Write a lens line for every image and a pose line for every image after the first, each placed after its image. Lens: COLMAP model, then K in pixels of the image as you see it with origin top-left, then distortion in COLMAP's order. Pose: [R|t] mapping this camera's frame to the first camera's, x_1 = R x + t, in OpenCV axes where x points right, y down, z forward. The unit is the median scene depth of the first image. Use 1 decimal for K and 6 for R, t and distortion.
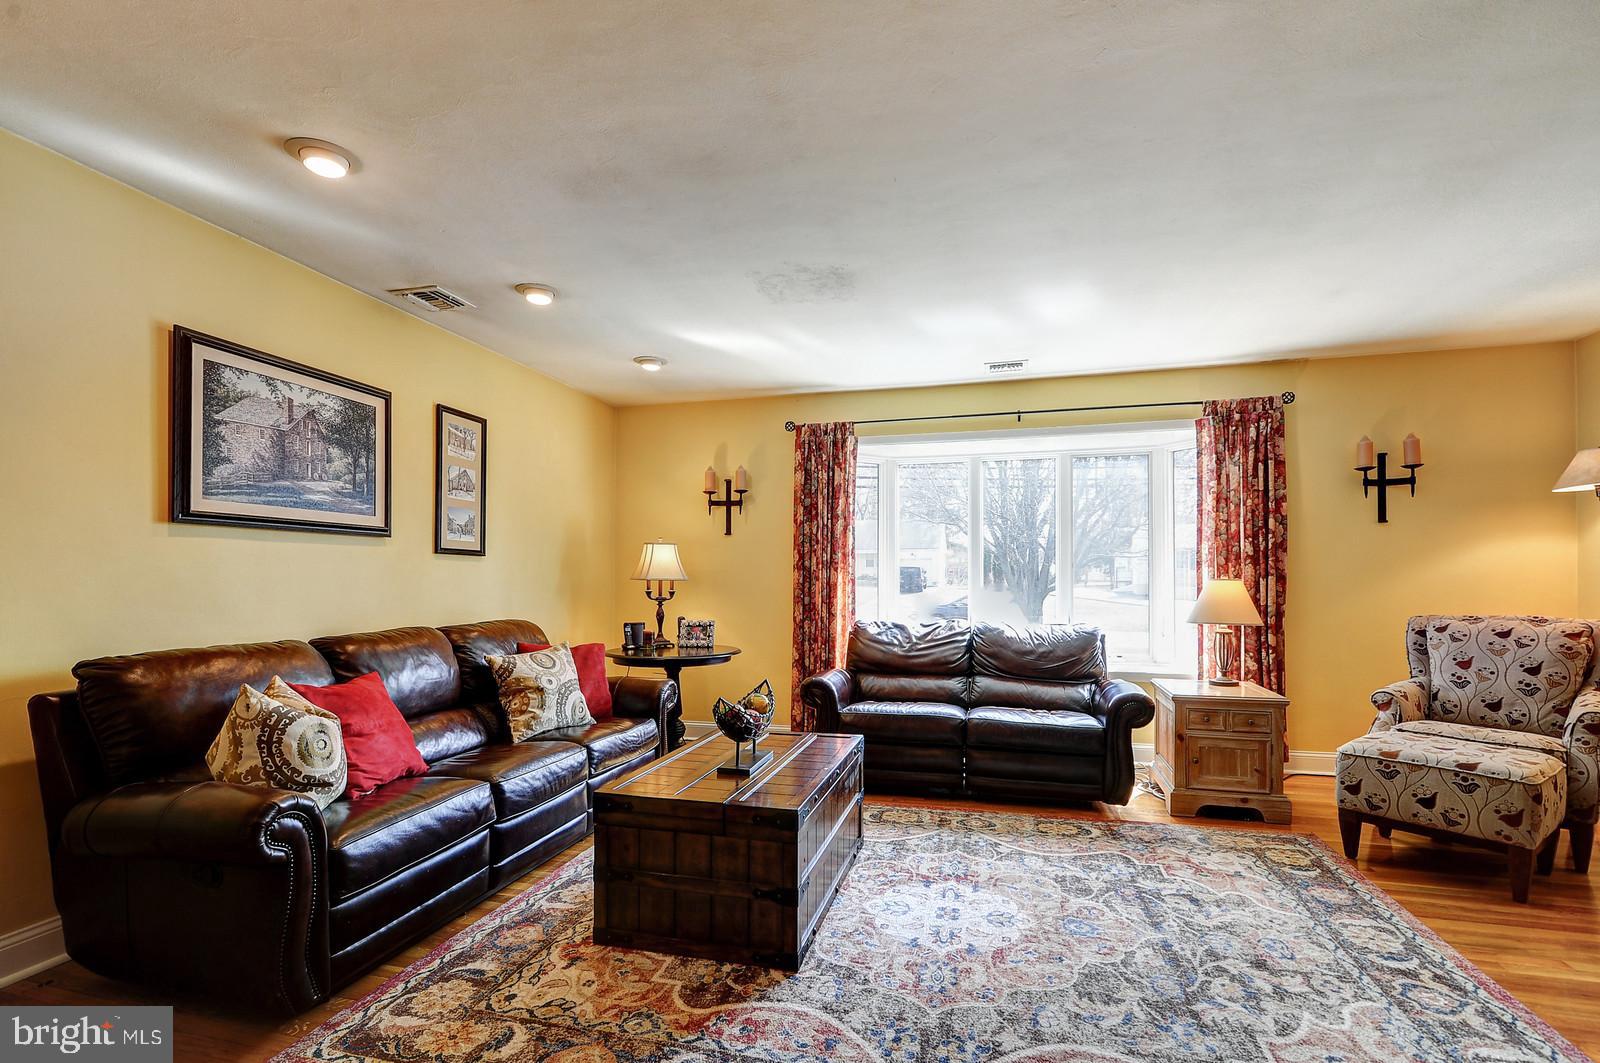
lens RADIAL K [[733.1, 0, 796.1], [0, 733.1, 582.3], [0, 0, 1]] dist [-0.001851, 0.001041]
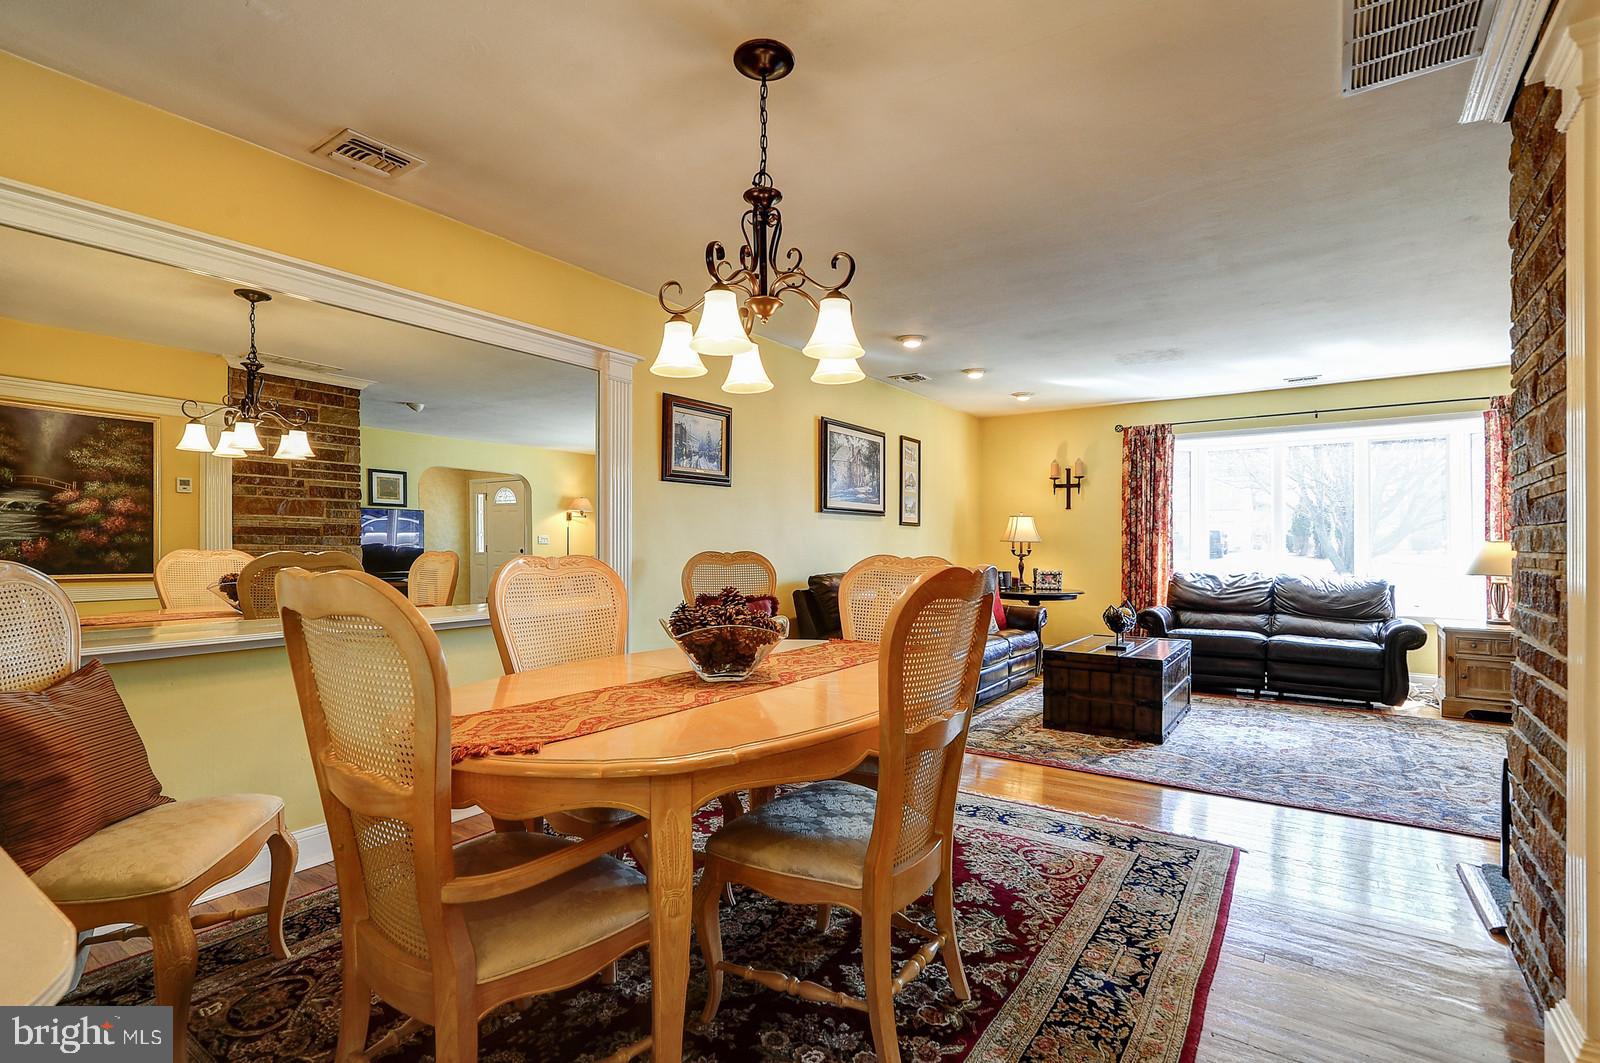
lens RADIAL K [[748.4, 0, 796.8], [0, 748.4, 538.6], [0, 0, 1]] dist [-0.002766, 0.000125]
pose [[0.941091, 0.000264, -0.338152, -0.137822], [-0.004024, 0.999938, -0.010419, 0.009931], [0.338128, 0.011166, 0.941034, -0.681645]]
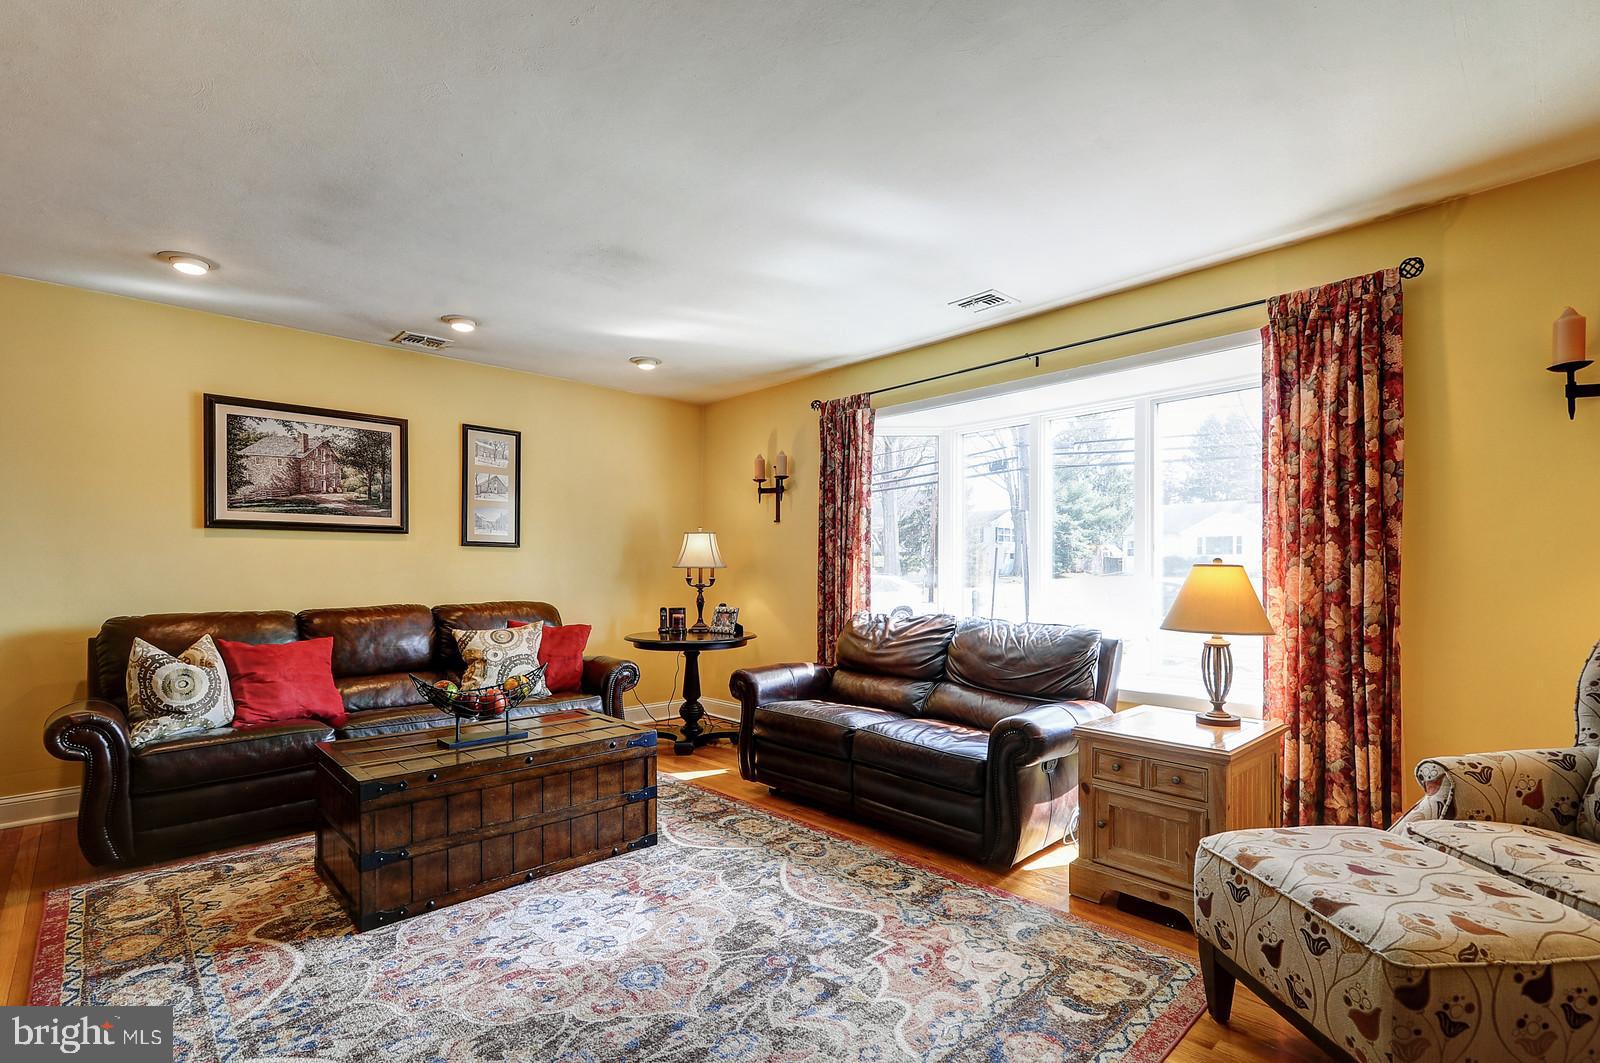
lens RADIAL K [[730.0, 0, 806.8], [0, 730.0, 578.4], [0, 0, 1]] dist [-0.002274, -0.000174]
pose [[0.856140, 0.006659, -0.516702, 0.641642], [-0.001911, 0.999951, 0.009720, 0.002400], [0.516741, -0.007334, 0.856110, 0.251204]]
